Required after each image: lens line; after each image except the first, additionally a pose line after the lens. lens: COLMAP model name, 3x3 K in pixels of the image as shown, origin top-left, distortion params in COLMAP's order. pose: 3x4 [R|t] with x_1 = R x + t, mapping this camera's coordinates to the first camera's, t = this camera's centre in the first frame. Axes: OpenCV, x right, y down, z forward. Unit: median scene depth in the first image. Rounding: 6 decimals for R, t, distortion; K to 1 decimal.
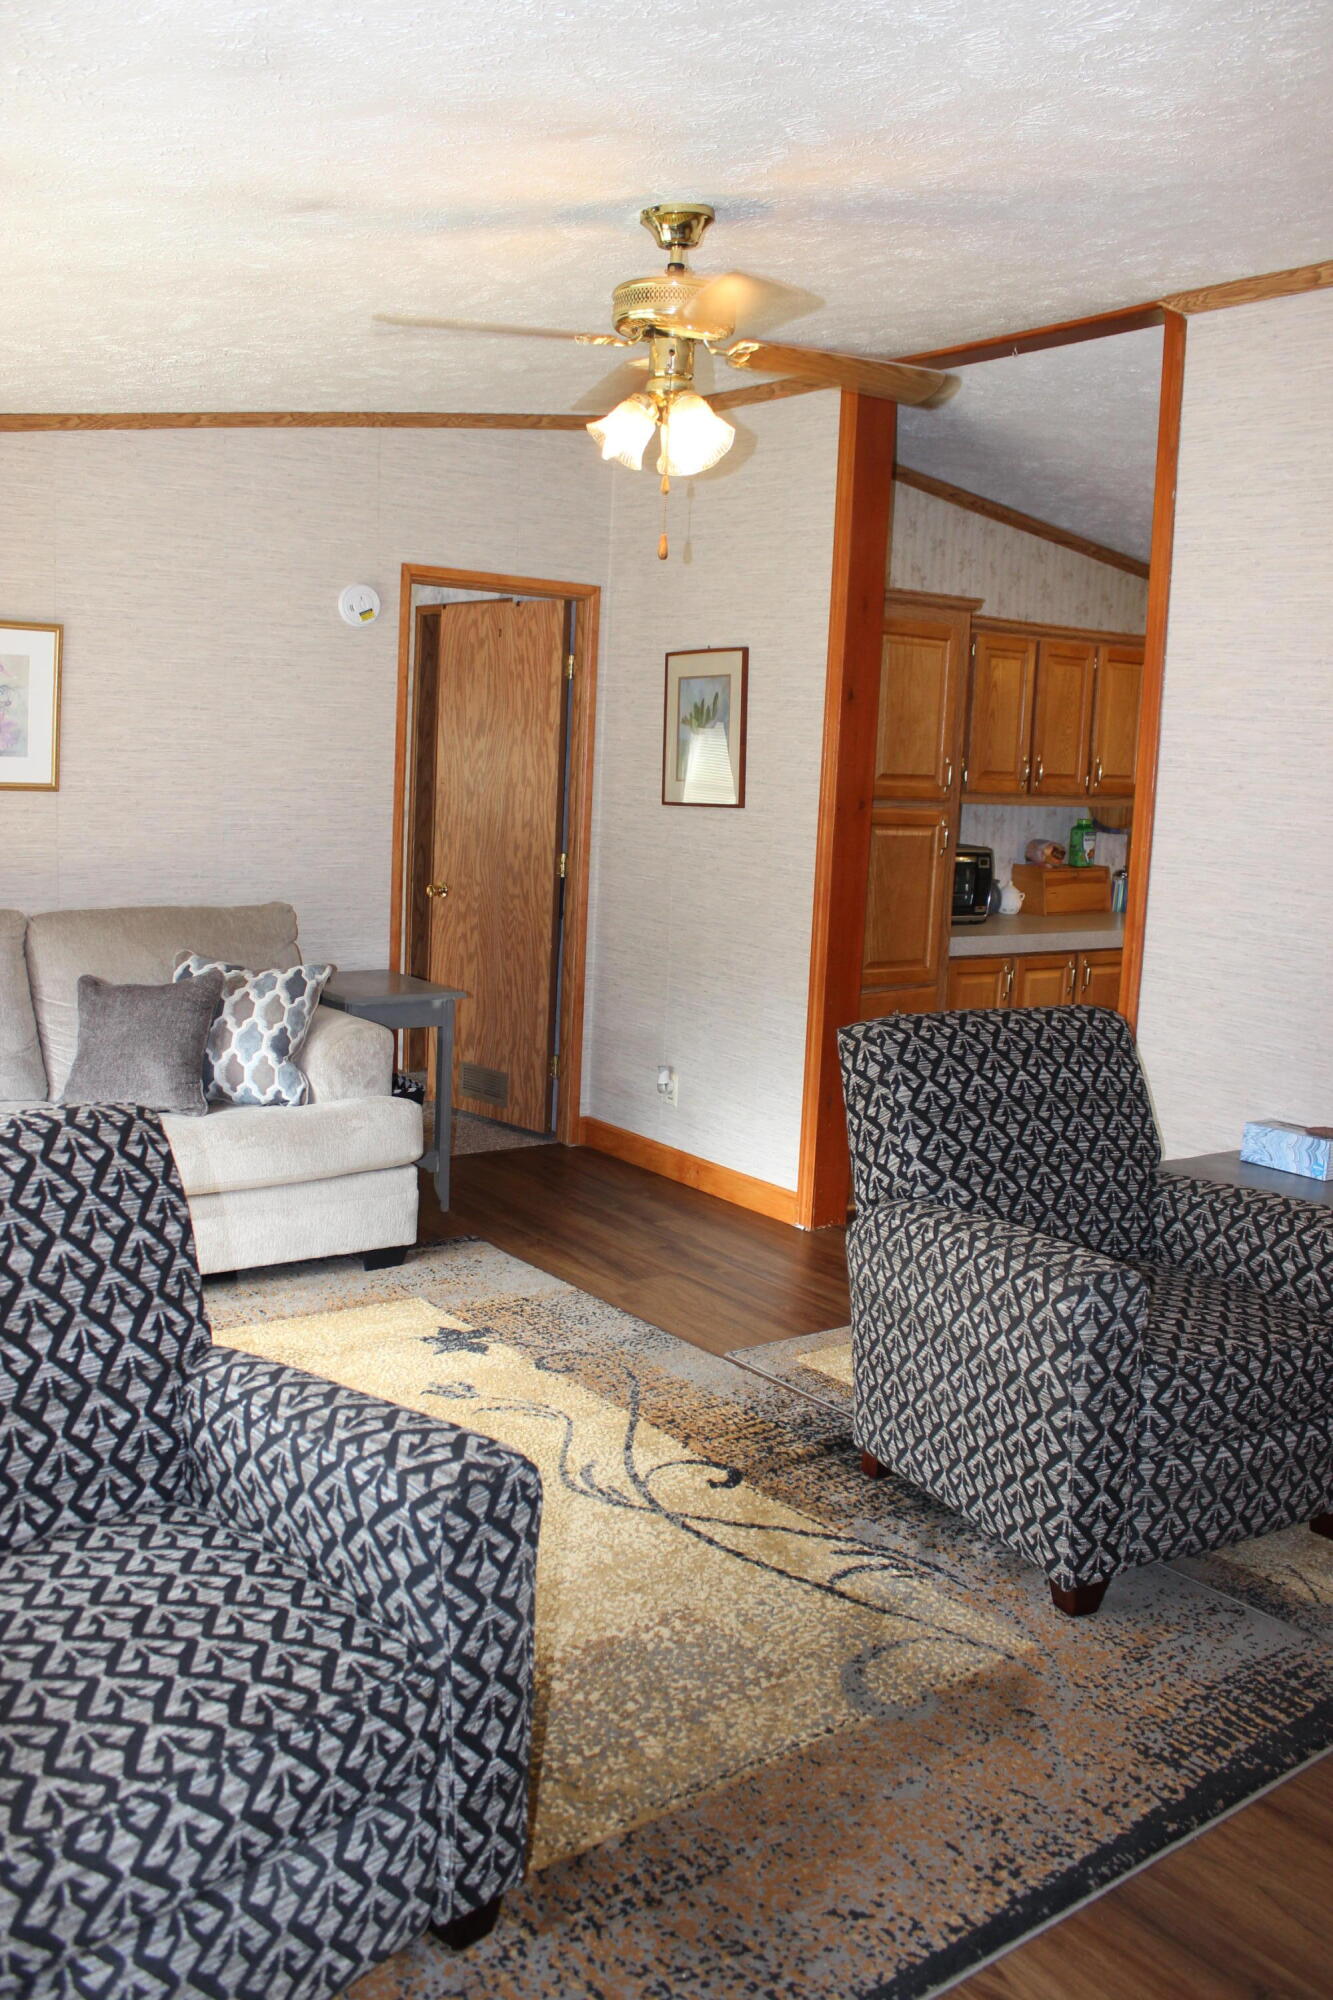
lens RADIAL K [[1662.0, 0, 654.4], [0, 1662.0, 1000.6], [0, 0, 1]] dist [-0.164341, 0.150708]
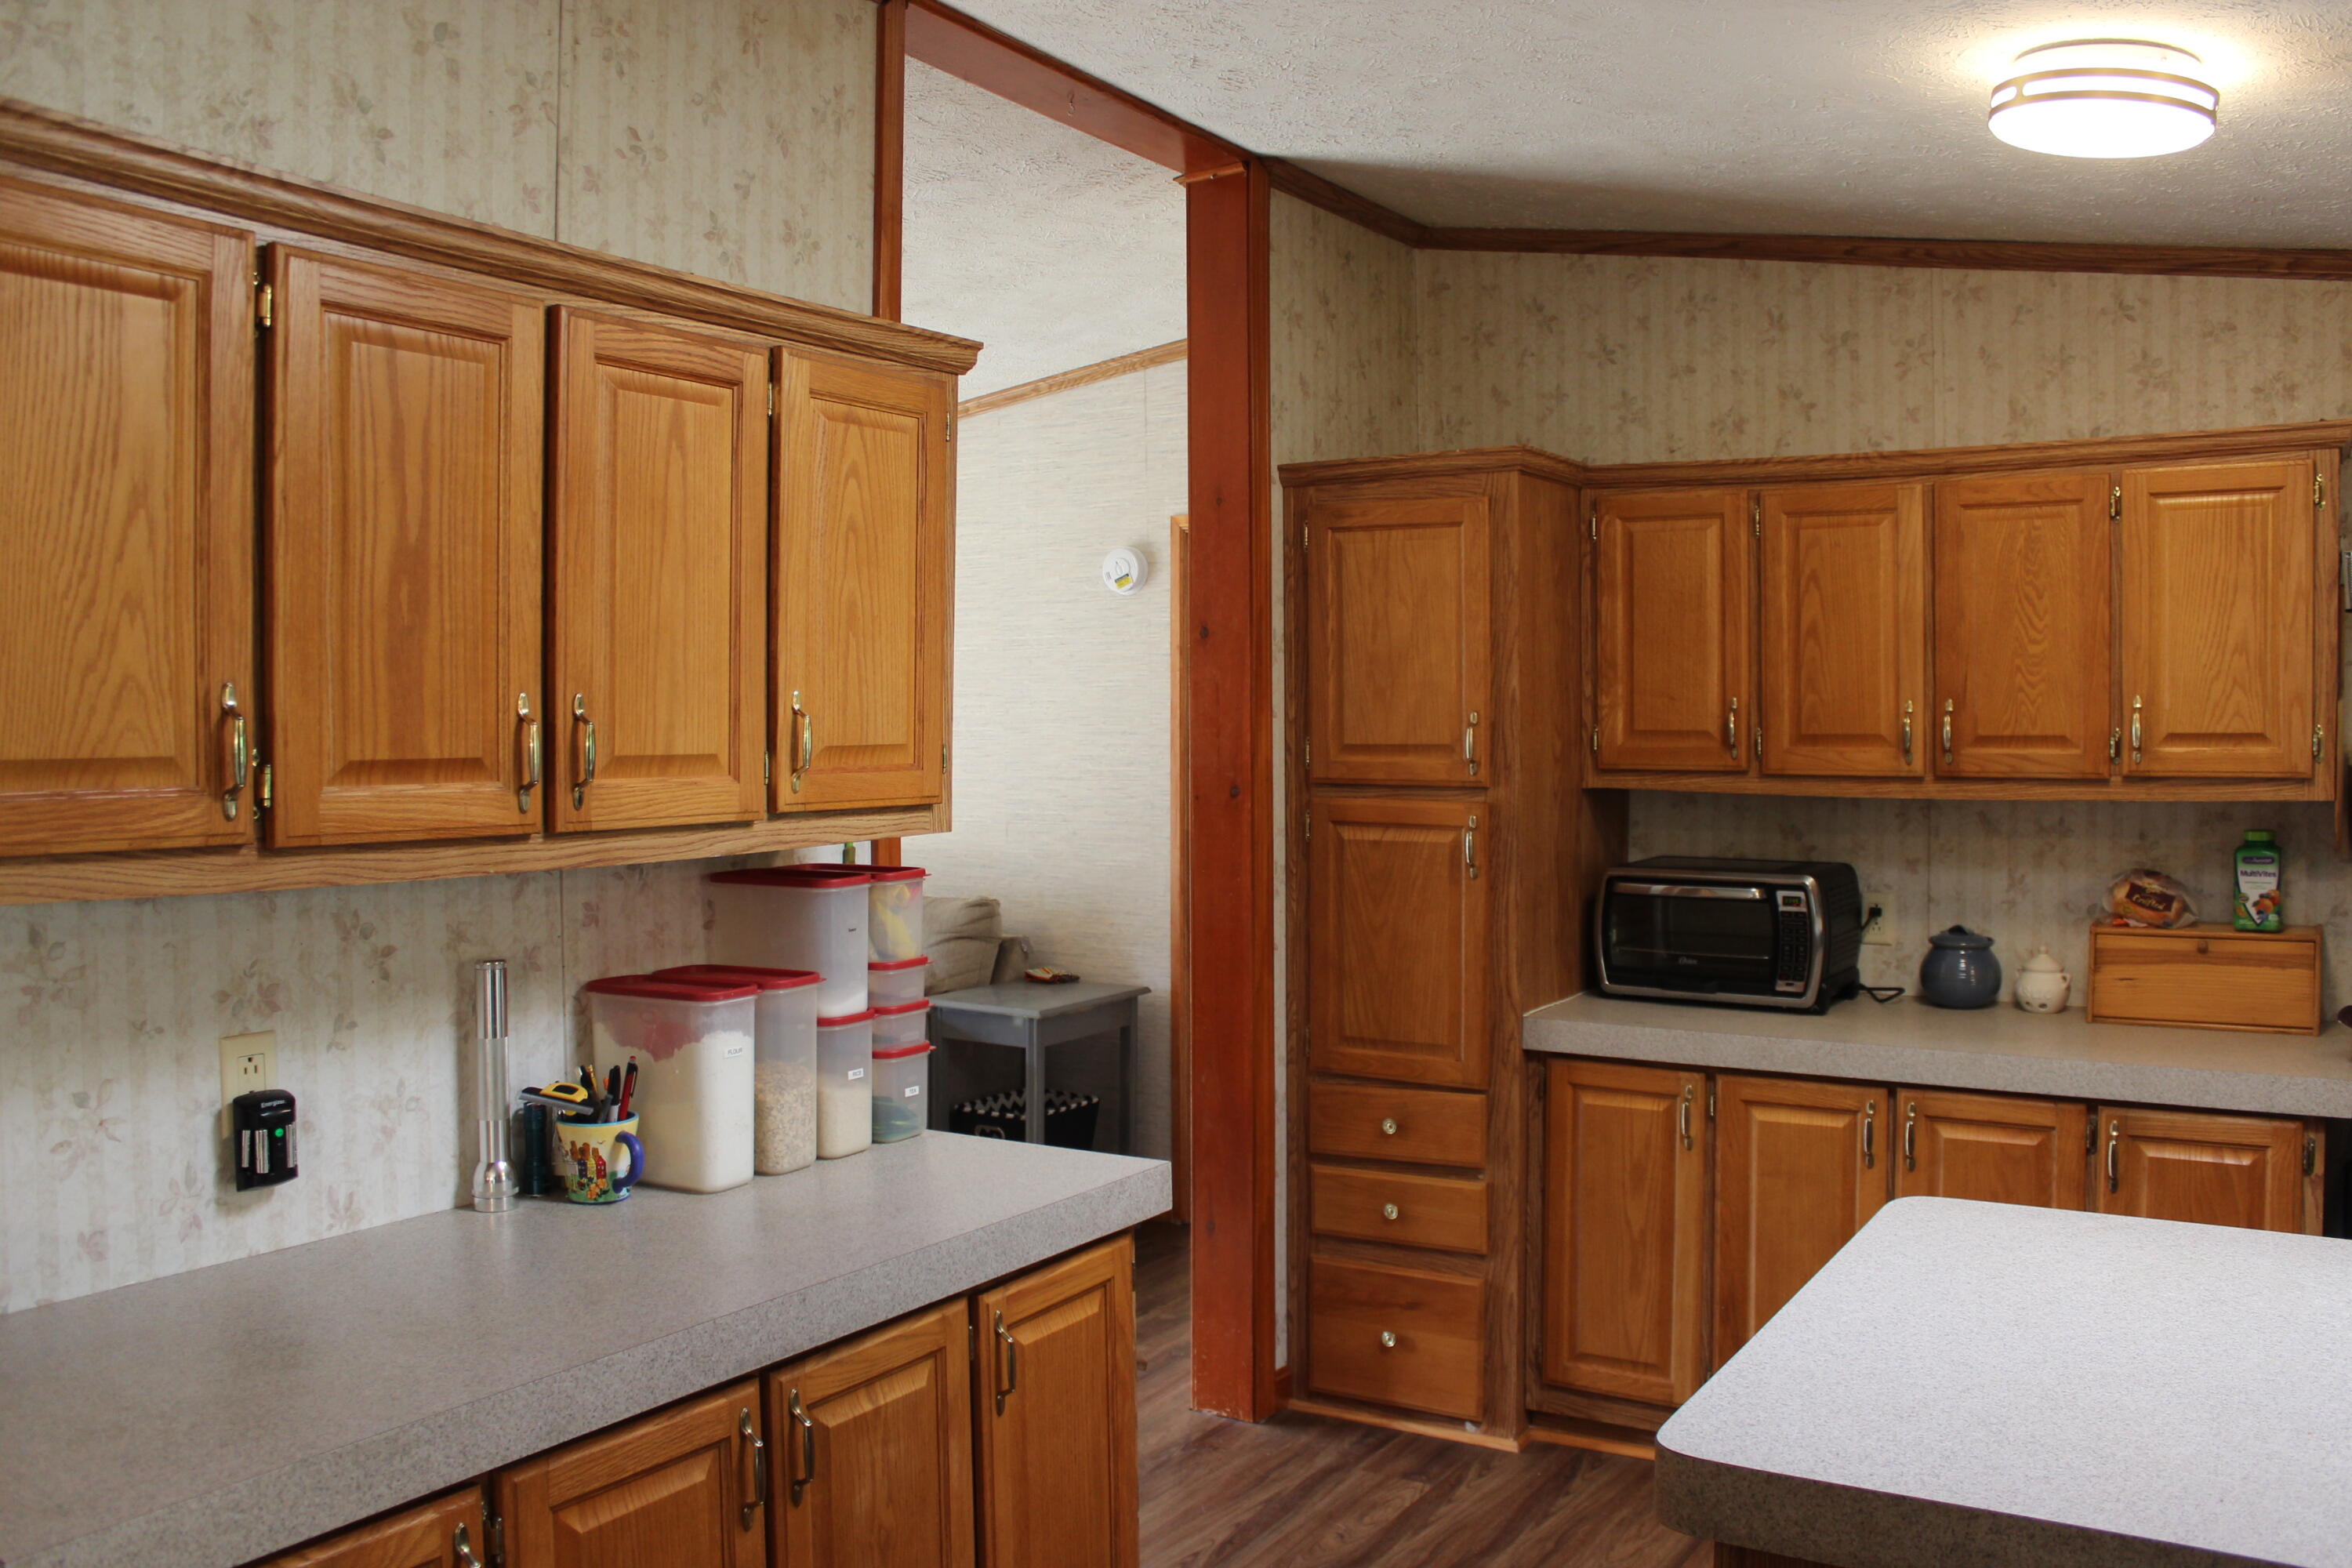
lens RADIAL K [[1954.5, 0, 1195.5], [0, 1954.5, 791.0], [0, 0, 1]] dist [-0.164341, 0.150708]
pose [[0.380344, -0.004371, -0.924835, 0.814699], [-0.110681, 0.992587, -0.050209, -0.073393], [0.918198, 0.121459, 0.377040, 0.649733]]
